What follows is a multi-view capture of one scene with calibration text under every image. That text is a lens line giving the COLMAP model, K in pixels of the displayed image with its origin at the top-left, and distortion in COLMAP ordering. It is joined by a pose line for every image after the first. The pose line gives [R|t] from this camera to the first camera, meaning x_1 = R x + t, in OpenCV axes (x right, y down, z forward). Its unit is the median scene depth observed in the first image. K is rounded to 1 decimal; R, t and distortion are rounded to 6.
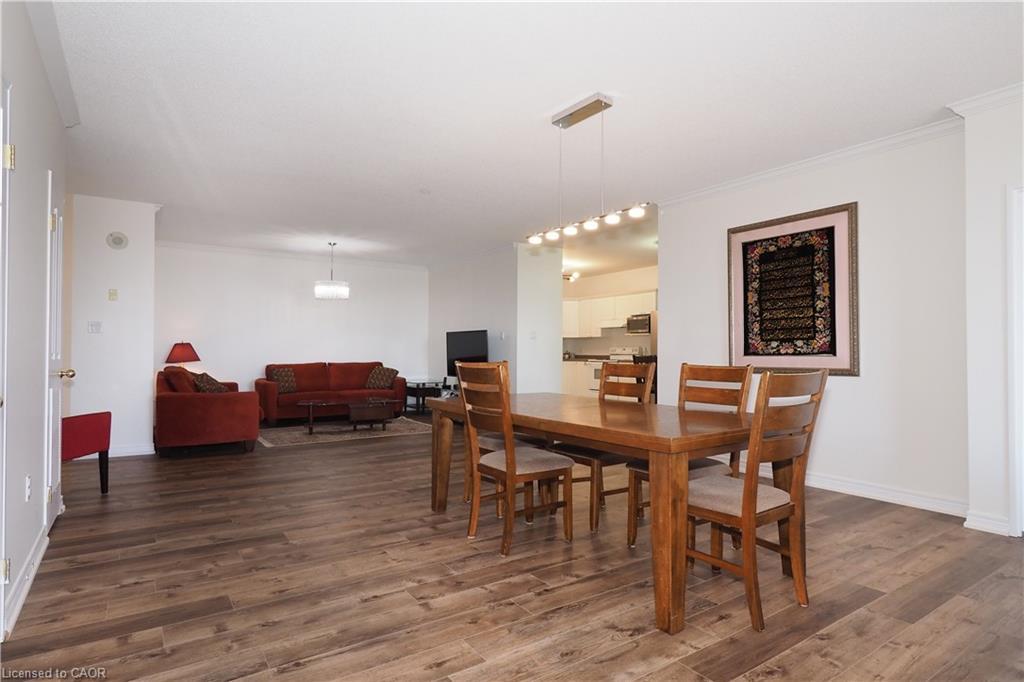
lens RADIAL K [[561.7, 0, 512.0], [0, 561.7, 341.0], [0, 0, 1]] dist [-0.000016, 0.000218]
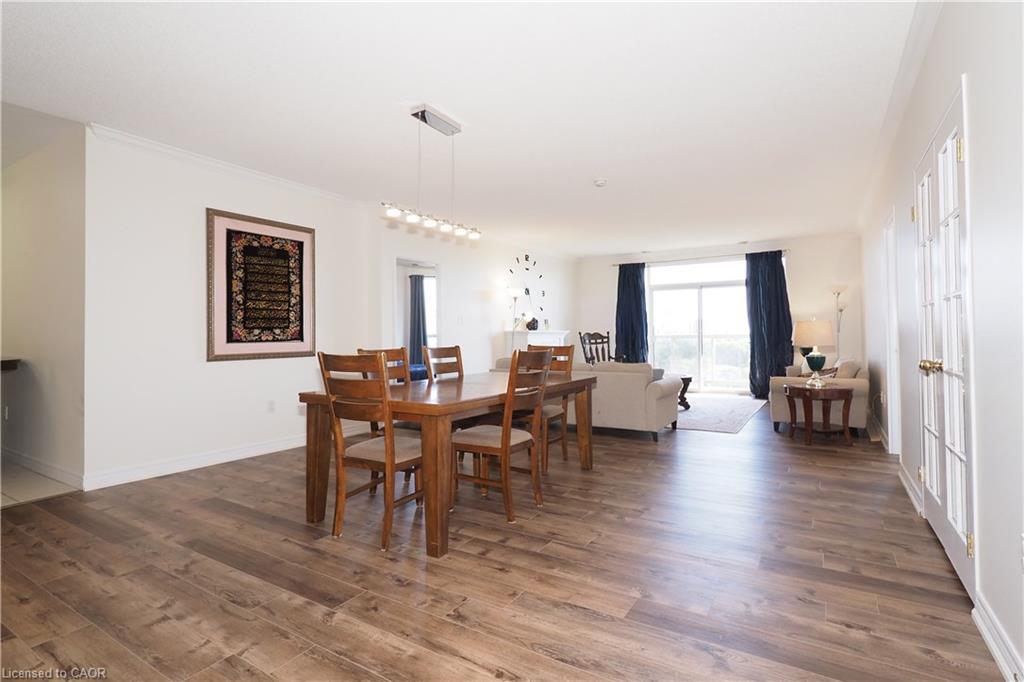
lens RADIAL K [[514.9, 0, 488.1], [0, 514.9, 336.3], [0, 0, 1]] dist [0.001066, 0.000096]
pose [[-0.387096, -0.000100, 0.922040, -0.650277], [-0.013545, 0.999893, -0.005578, 0.014155], [-0.921940, -0.014648, -0.387056, 1.000682]]
